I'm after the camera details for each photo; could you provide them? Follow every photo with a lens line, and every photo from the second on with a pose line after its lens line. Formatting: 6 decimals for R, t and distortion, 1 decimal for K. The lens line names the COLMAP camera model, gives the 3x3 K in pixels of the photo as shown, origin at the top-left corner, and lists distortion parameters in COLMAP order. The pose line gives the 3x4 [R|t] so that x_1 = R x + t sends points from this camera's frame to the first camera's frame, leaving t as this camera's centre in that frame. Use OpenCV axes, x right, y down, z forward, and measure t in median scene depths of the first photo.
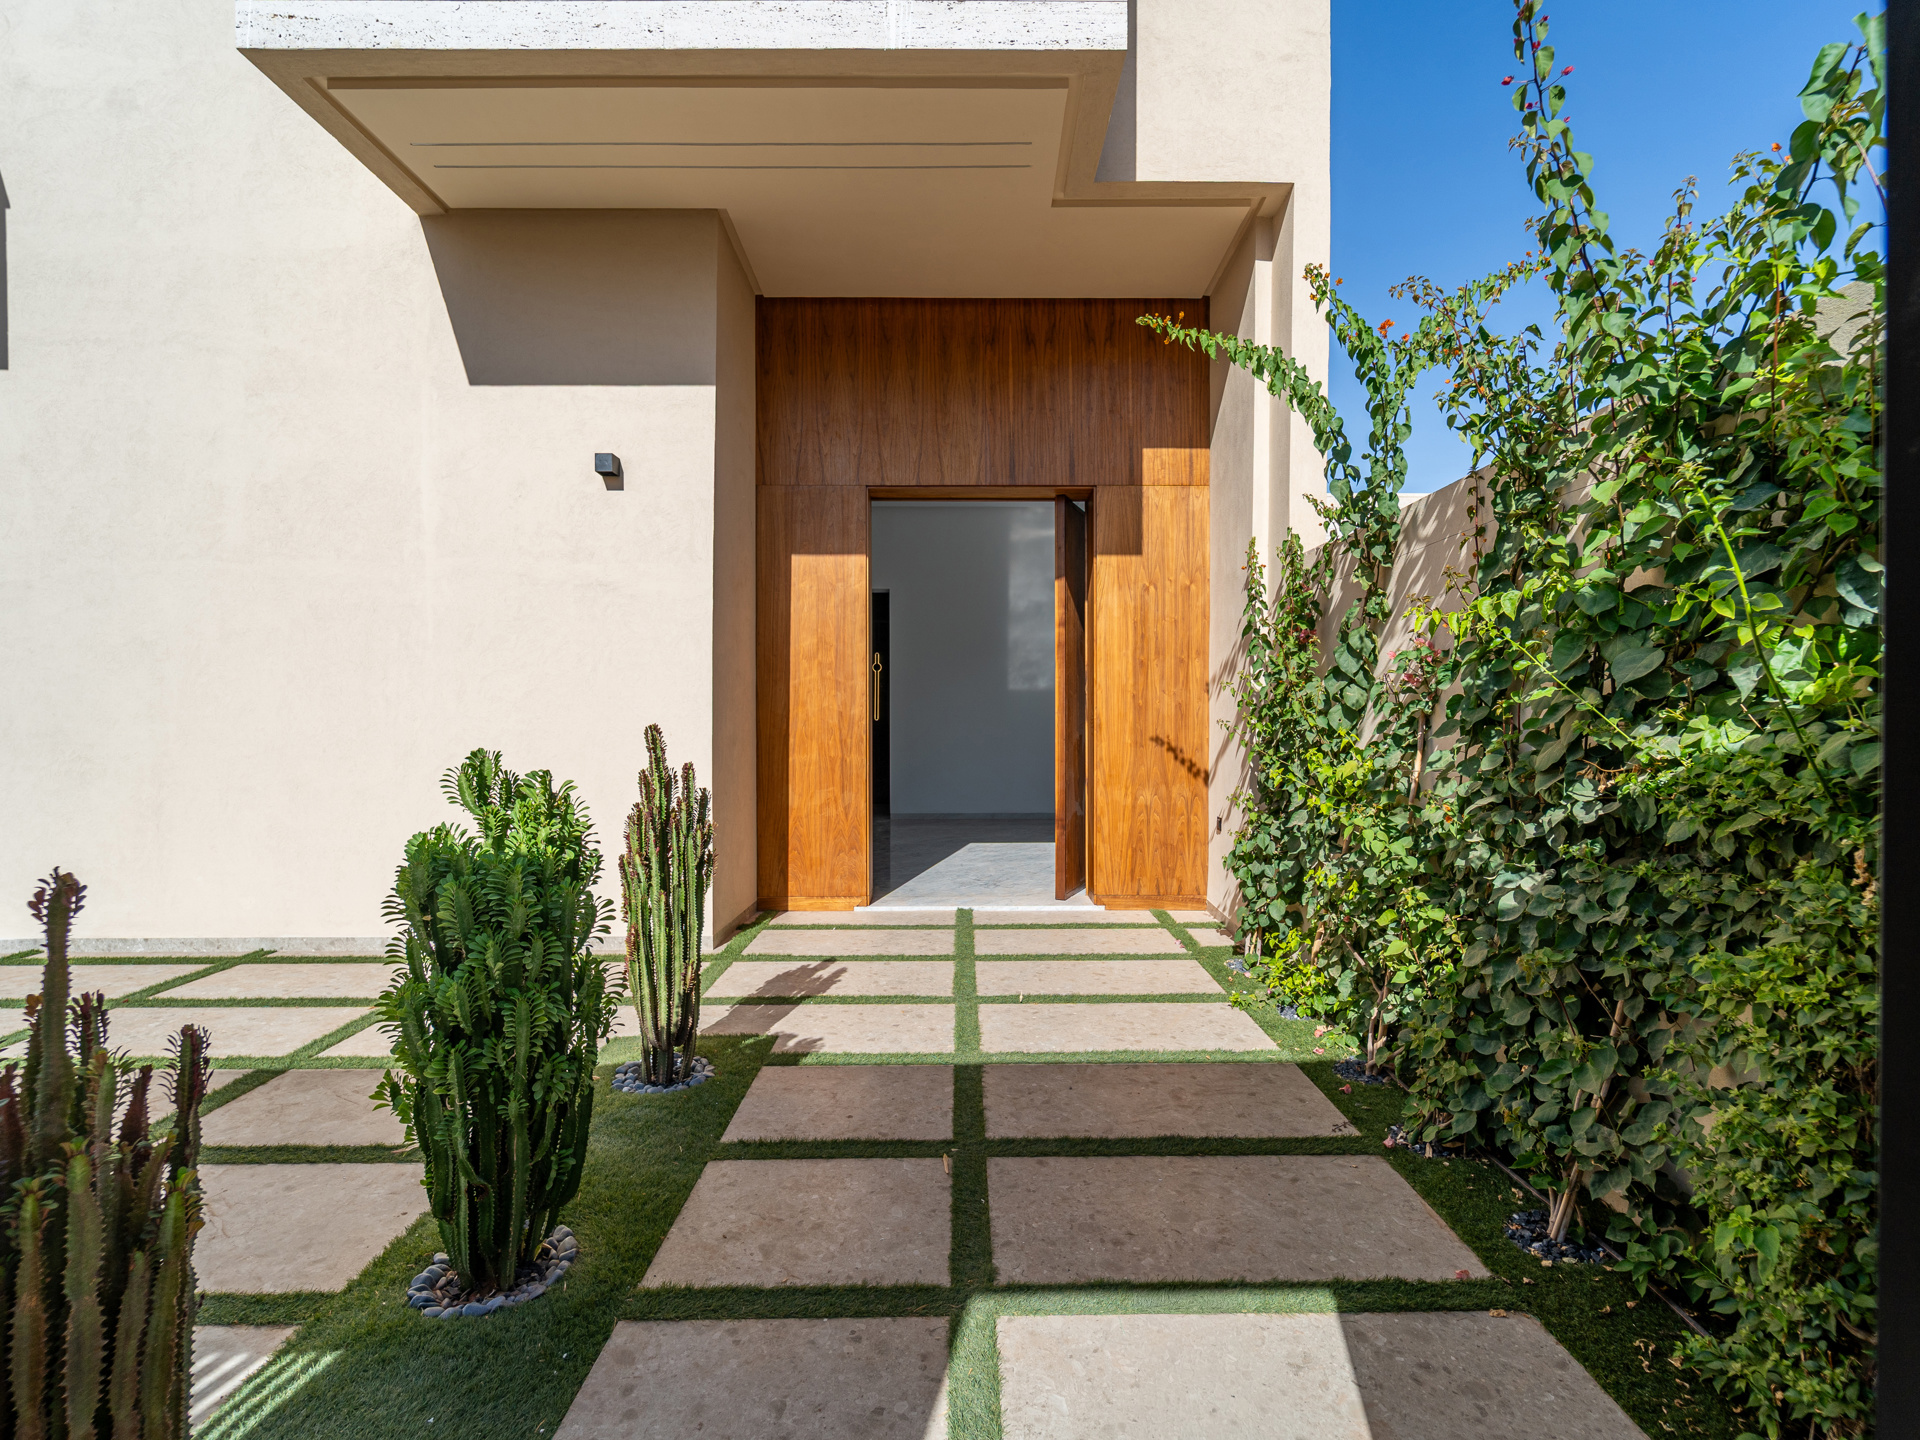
lens RADIAL K [[900.8, 0, 952.5], [0, 900.8, 715.1], [0, 0, 1]] dist [-0.001595, -0.001352]
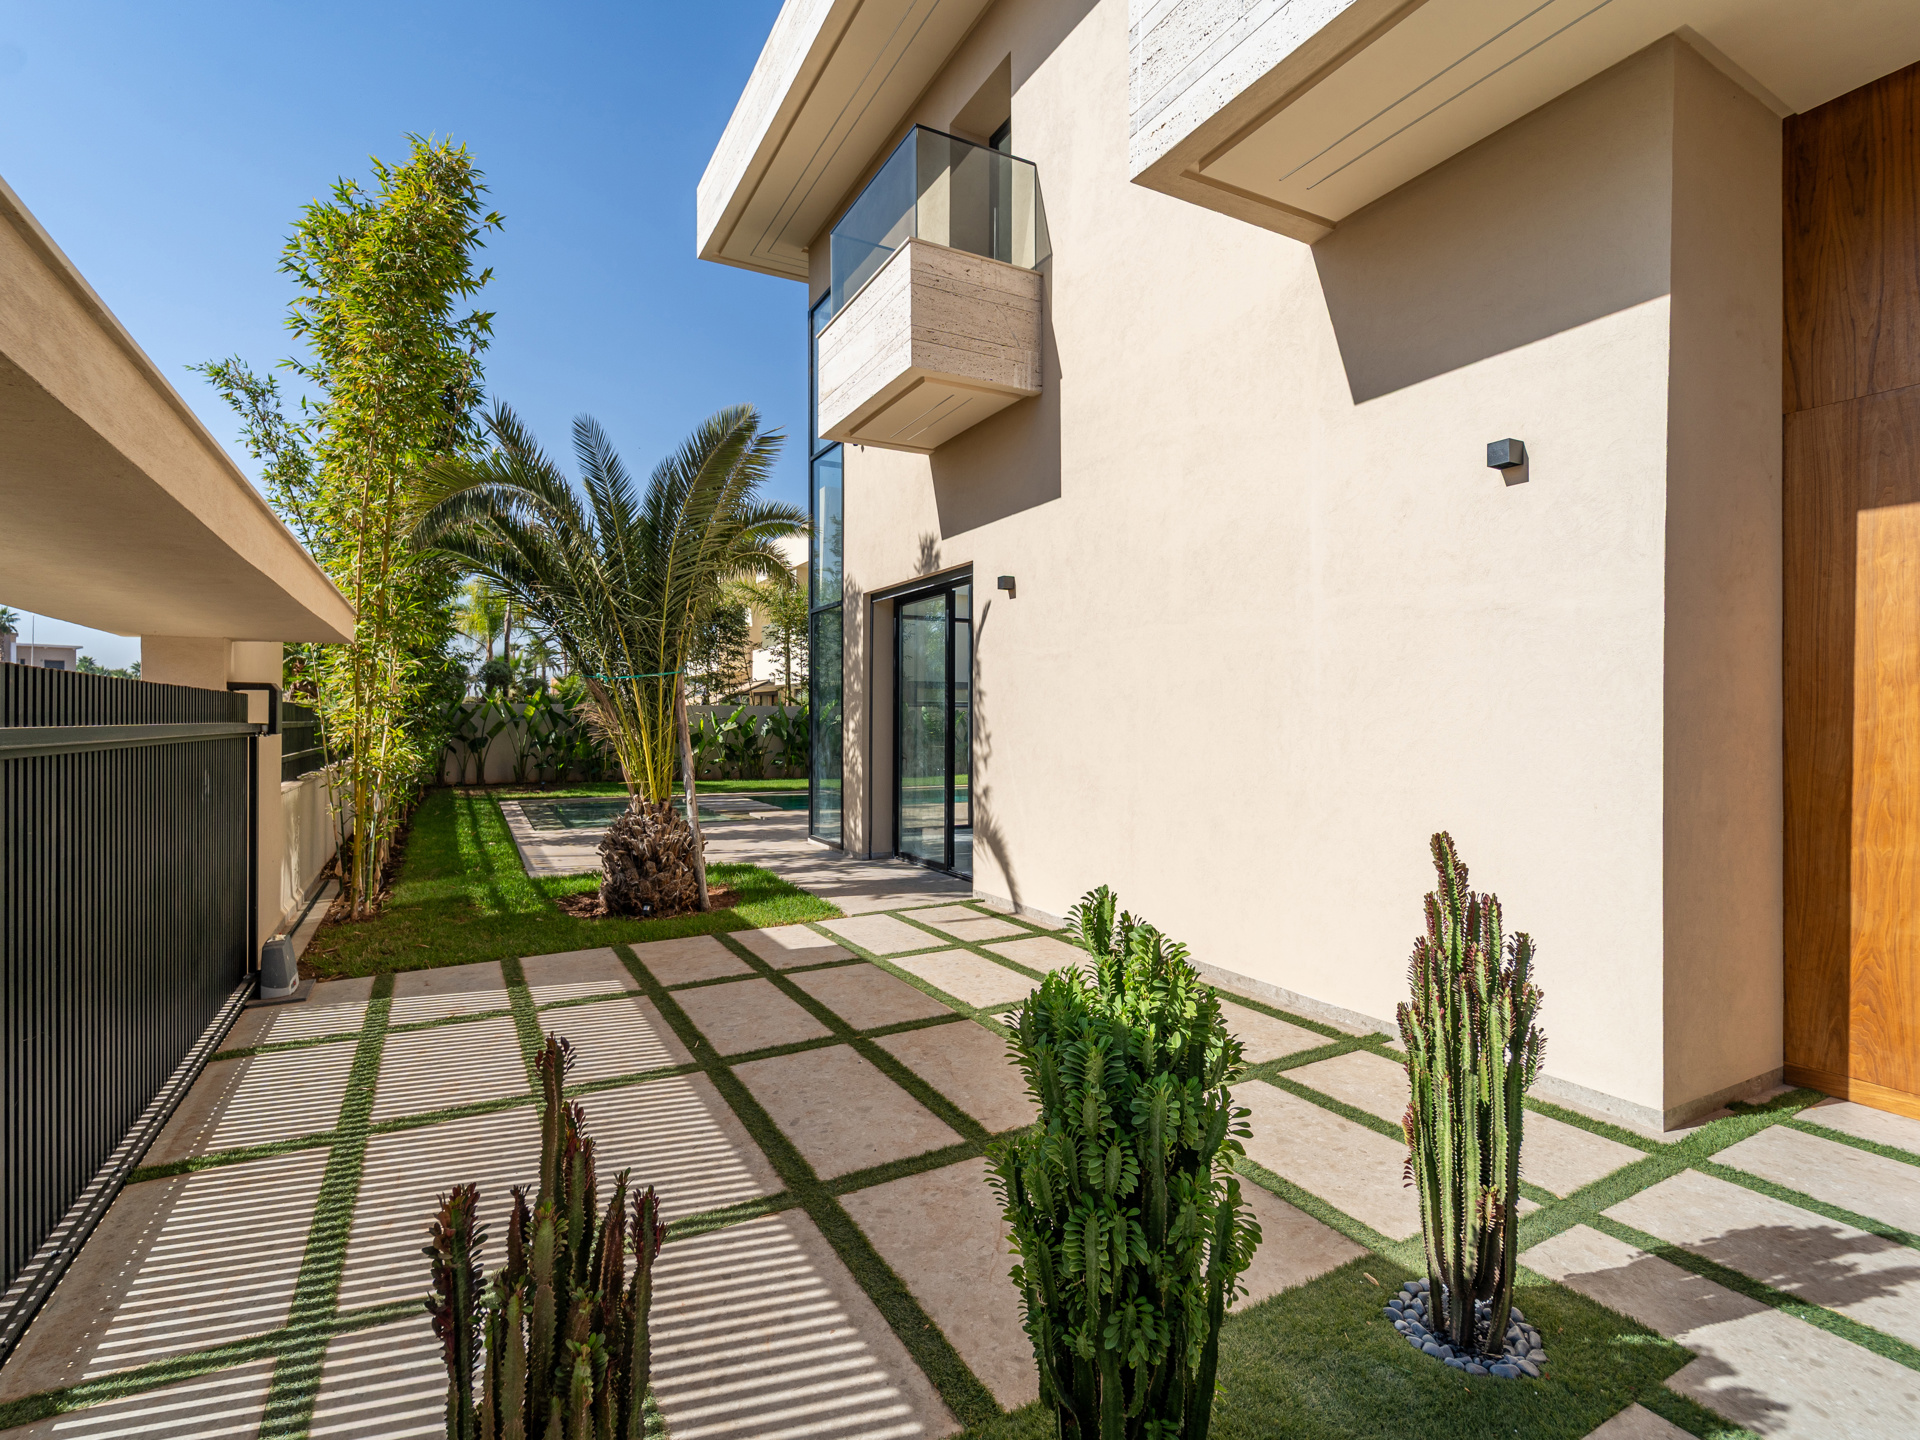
lens RADIAL K [[900.8, 0, 952.5], [0, 900.8, 715.1], [0, 0, 1]] dist [-0.001595, -0.001352]
pose [[0.476144, -0.006606, -0.879343, 0.073643], [0.010712, 0.999941, -0.001712, -0.055952], [0.879302, -0.008604, 0.476186, 0.206966]]
